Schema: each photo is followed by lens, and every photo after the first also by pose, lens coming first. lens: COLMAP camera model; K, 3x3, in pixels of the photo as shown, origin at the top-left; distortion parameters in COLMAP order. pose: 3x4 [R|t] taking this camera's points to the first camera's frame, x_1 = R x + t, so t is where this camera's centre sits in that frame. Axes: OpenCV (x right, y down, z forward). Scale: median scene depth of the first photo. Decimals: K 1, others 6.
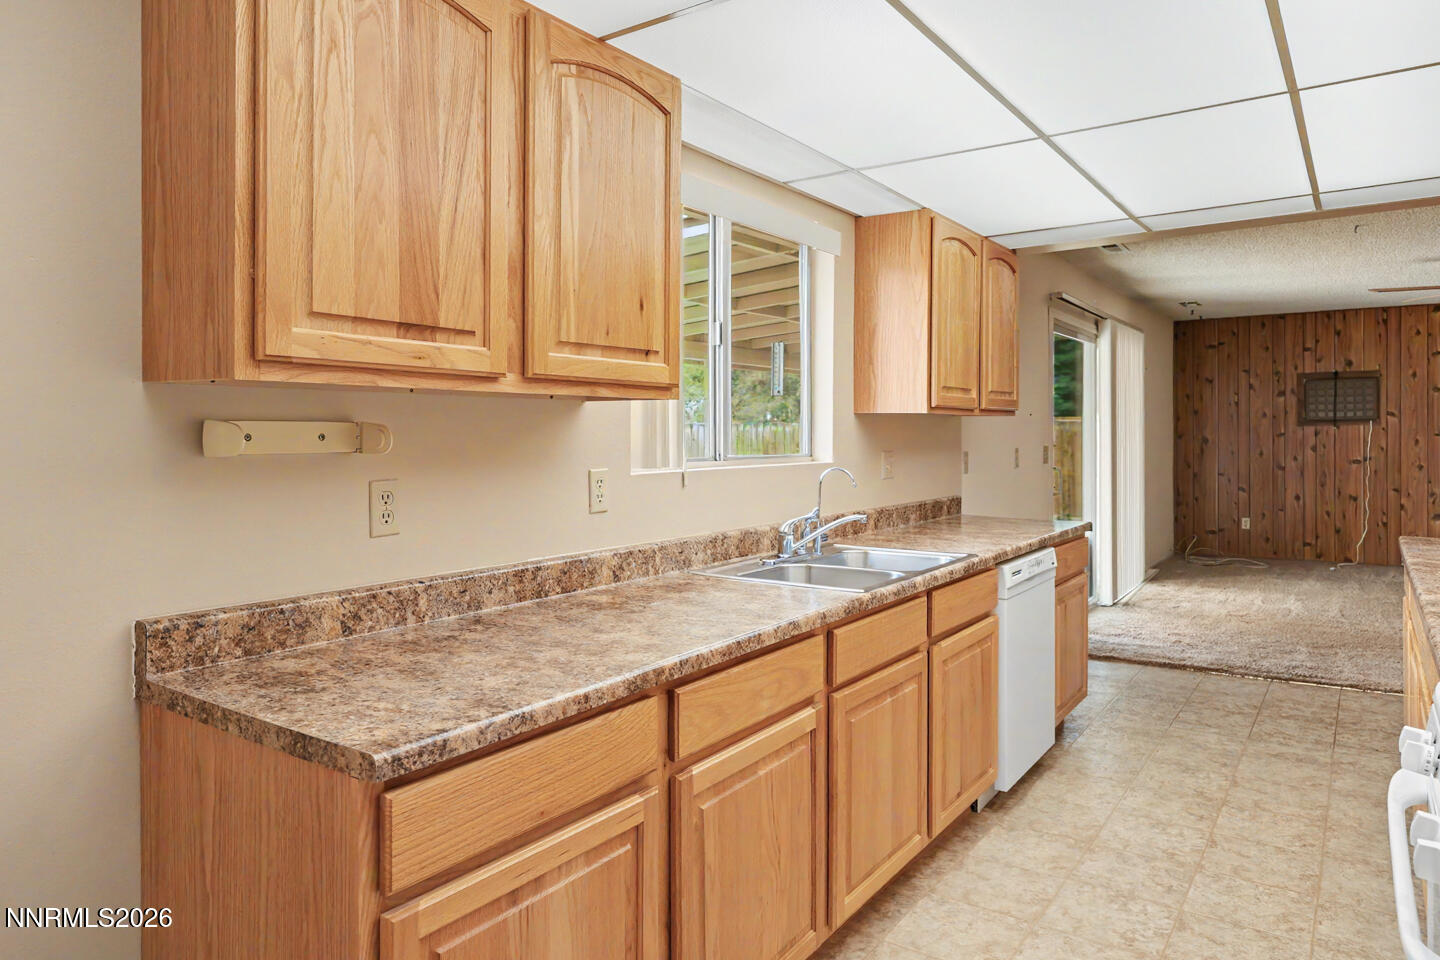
lens RADIAL K [[935.0, 0, 721.7], [0, 935.0, 435.6], [0, 0, 1]] dist [-0.000935, 0.001376]
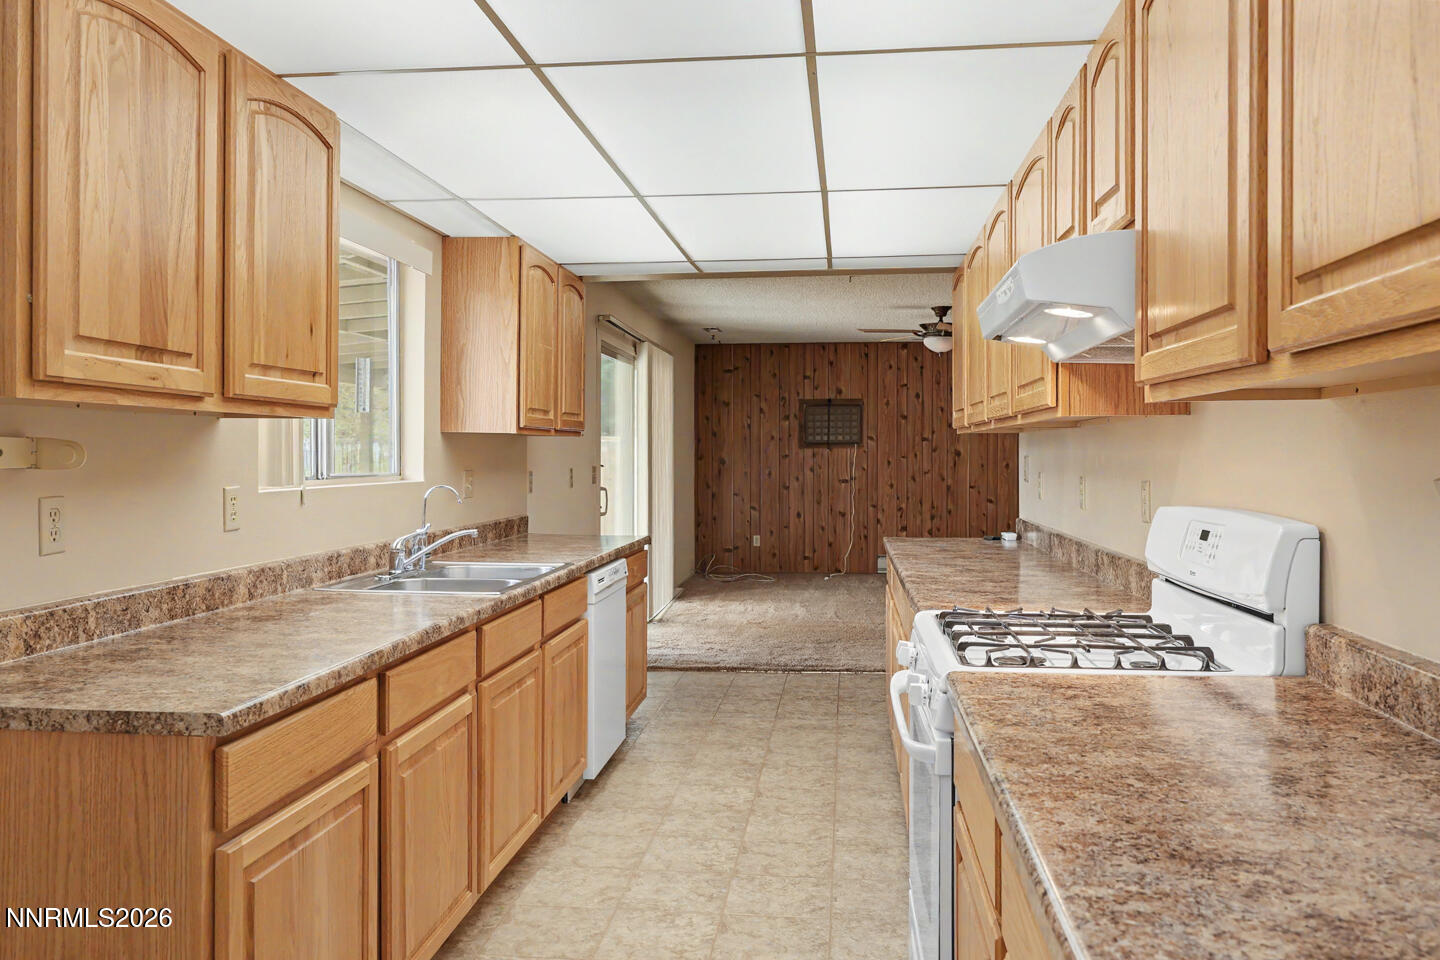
lens RADIAL K [[1114.9, 0, 719.4], [0, 1114.9, 456.2], [0, 0, 1]] dist [0.005497, 0.000995]
pose [[0.880848, 0.004128, 0.473382, -0.218268], [-0.004009, 0.999991, -0.001260, 0.002719], [-0.473383, -0.000788, 0.880856, -0.261469]]
